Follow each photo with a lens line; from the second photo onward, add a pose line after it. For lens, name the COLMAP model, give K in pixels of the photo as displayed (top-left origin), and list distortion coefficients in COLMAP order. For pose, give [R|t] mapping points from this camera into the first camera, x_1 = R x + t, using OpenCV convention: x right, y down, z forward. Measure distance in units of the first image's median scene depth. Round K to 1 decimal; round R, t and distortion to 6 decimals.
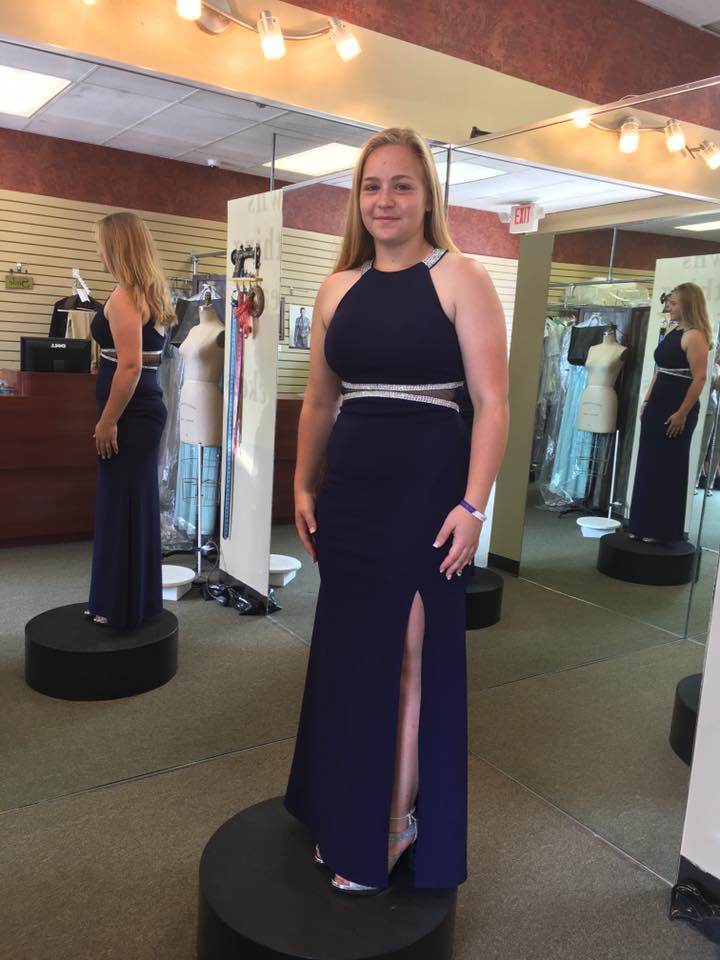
lens RADIAL K [[818.8, 0, 355.3], [0, 818.8, 484.6], [0, 0, 1]] dist [0.091571, -0.120812]
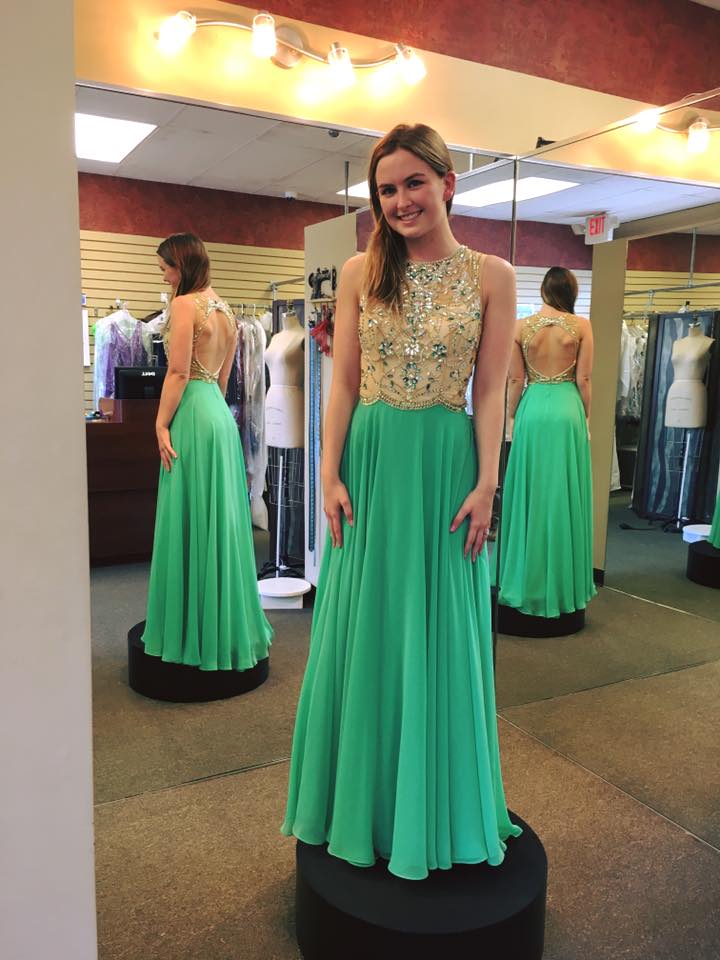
lens RADIAL K [[818.8, 0, 355.3], [0, 818.8, 485.5], [0, 0, 1]] dist [0.091571, -0.120812]
pose [[0.994649, -0.029821, -0.098915, 0.003702], [0.026991, 0.999191, -0.029822, 0.016524], [0.099724, 0.026992, 0.994649, -0.022982]]
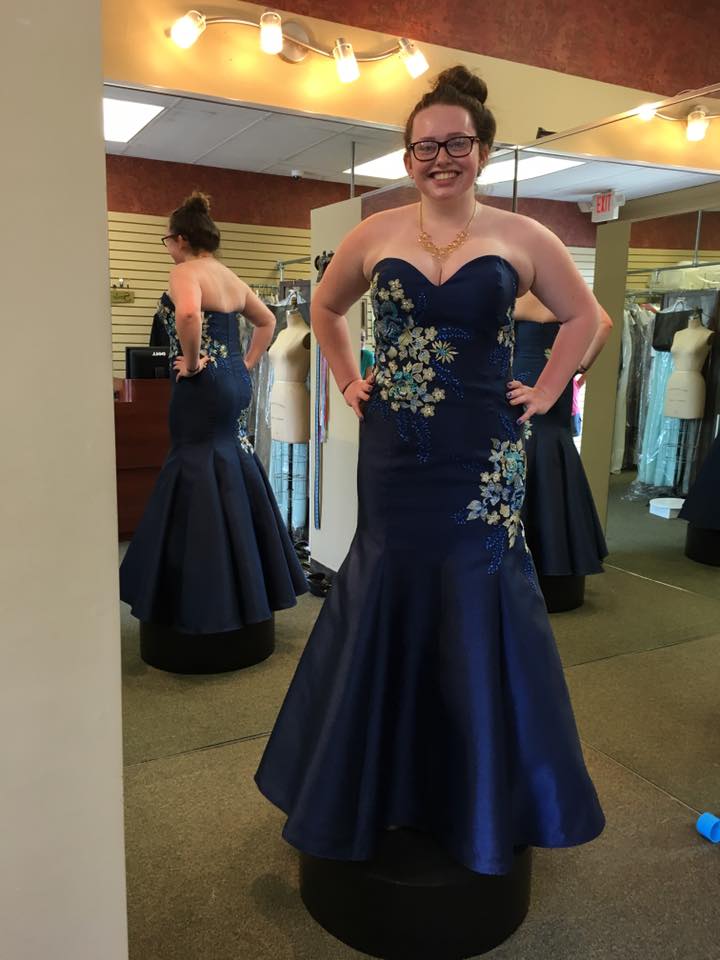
lens RADIAL K [[818.8, 0, 354.9], [0, 818.8, 484.5], [0, 0, 1]] dist [0.091571, -0.120812]
pose [[0.993849, -0.024183, -0.108072, 0.009028], [0.024307, 0.999705, -0.000166, 0.010837], [0.108044, -0.002462, 0.994143, -0.050359]]
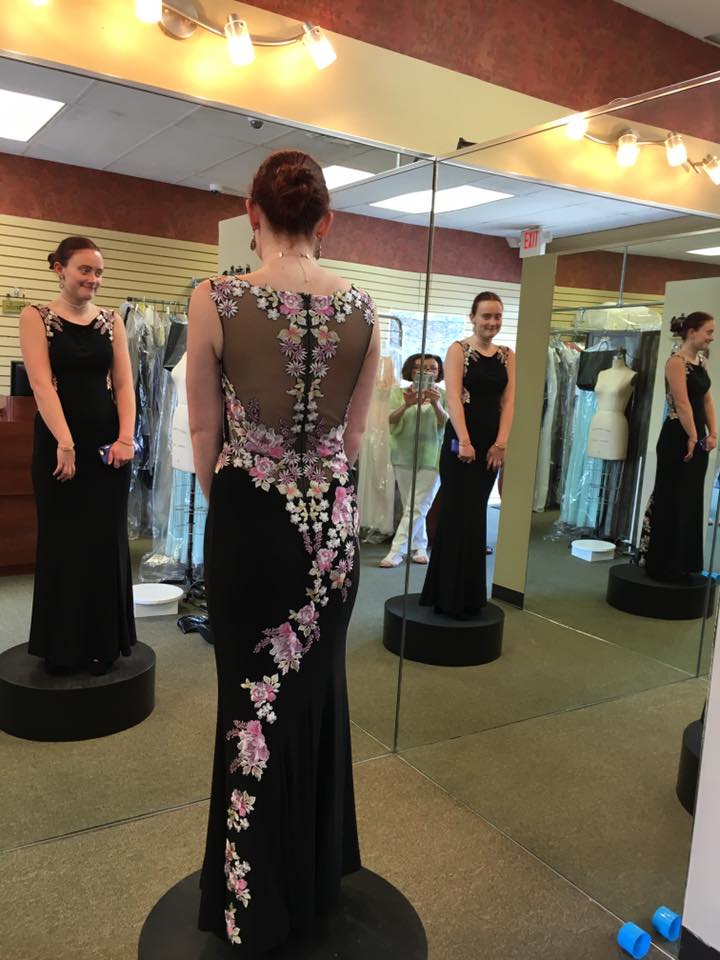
lens RADIAL K [[818.8, 0, 354.9], [0, 818.8, 483.3], [0, 0, 1]] dist [0.091571, -0.120812]
pose [[0.999727, 0.002196, -0.023253, 0.030811], [-0.003006, 0.999389, -0.034836, -0.000699], [0.023162, 0.034896, 0.999122, 0.040555]]
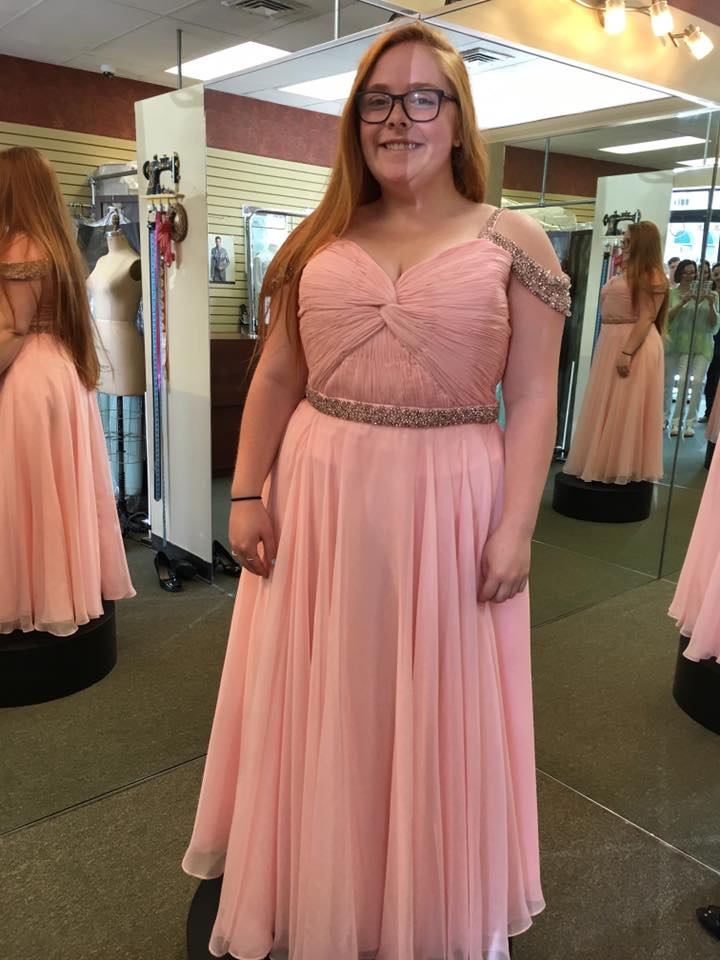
lens RADIAL K [[818.8, 0, 356.3], [0, 818.8, 484.0], [0, 0, 1]] dist [0.091571, -0.120812]
pose [[0.992768, -0.052348, 0.108035, -0.043140], [0.044645, 0.996367, 0.072528, -0.006683], [-0.111439, -0.067180, 0.991498, 0.110409]]
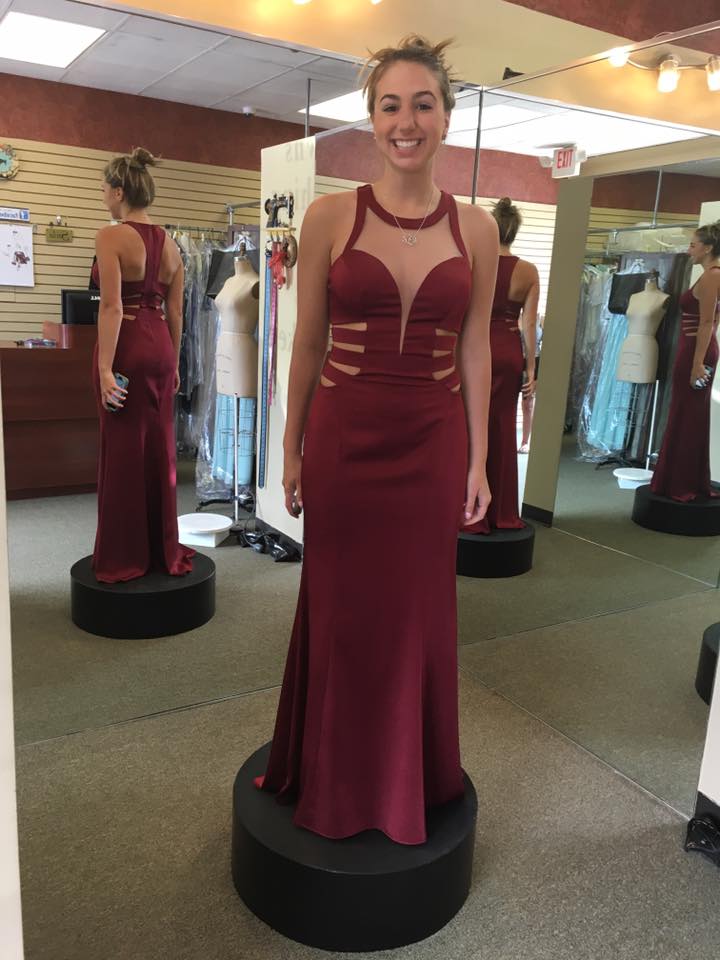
lens RADIAL K [[818.8, 0, 355.2], [0, 818.8, 483.7], [0, 0, 1]] dist [0.091571, -0.120812]
pose [[0.998803, 0.002764, -0.048831, 0.009186], [-0.000089, 0.998503, 0.054691, 0.005343], [0.048909, -0.054622, 0.997309, -0.014018]]
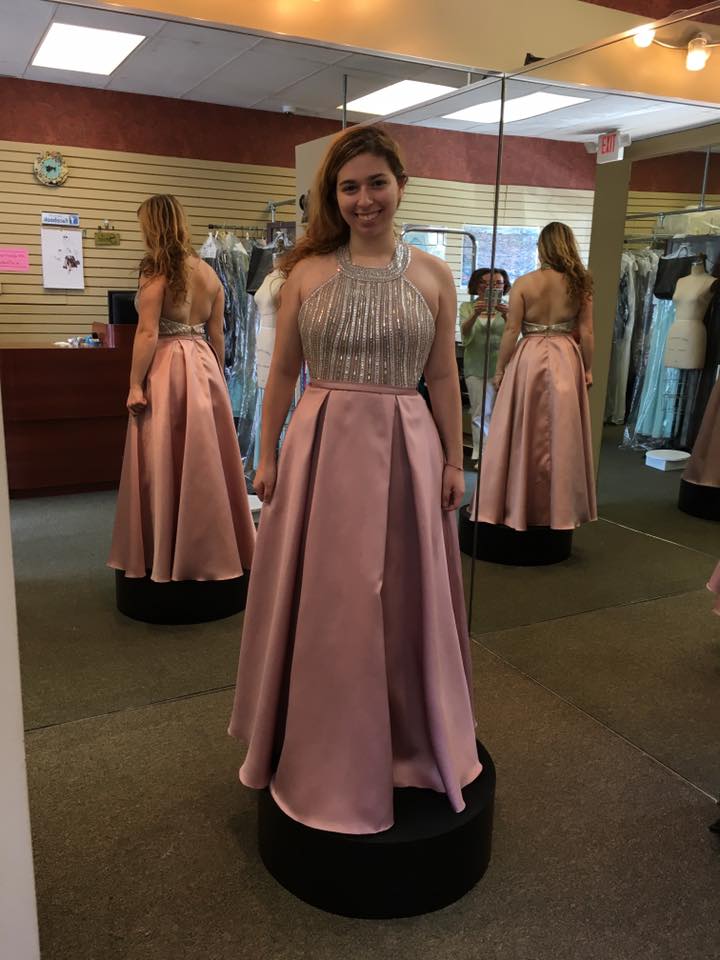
lens RADIAL K [[818.8, 0, 355.7], [0, 818.8, 482.4], [0, 0, 1]] dist [0.091571, -0.120812]
pose [[0.993204, -0.010465, -0.115916, 0.034286], [0.017174, 0.998224, 0.057034, 0.012670], [0.115113, -0.058637, 0.991620, -0.025937]]
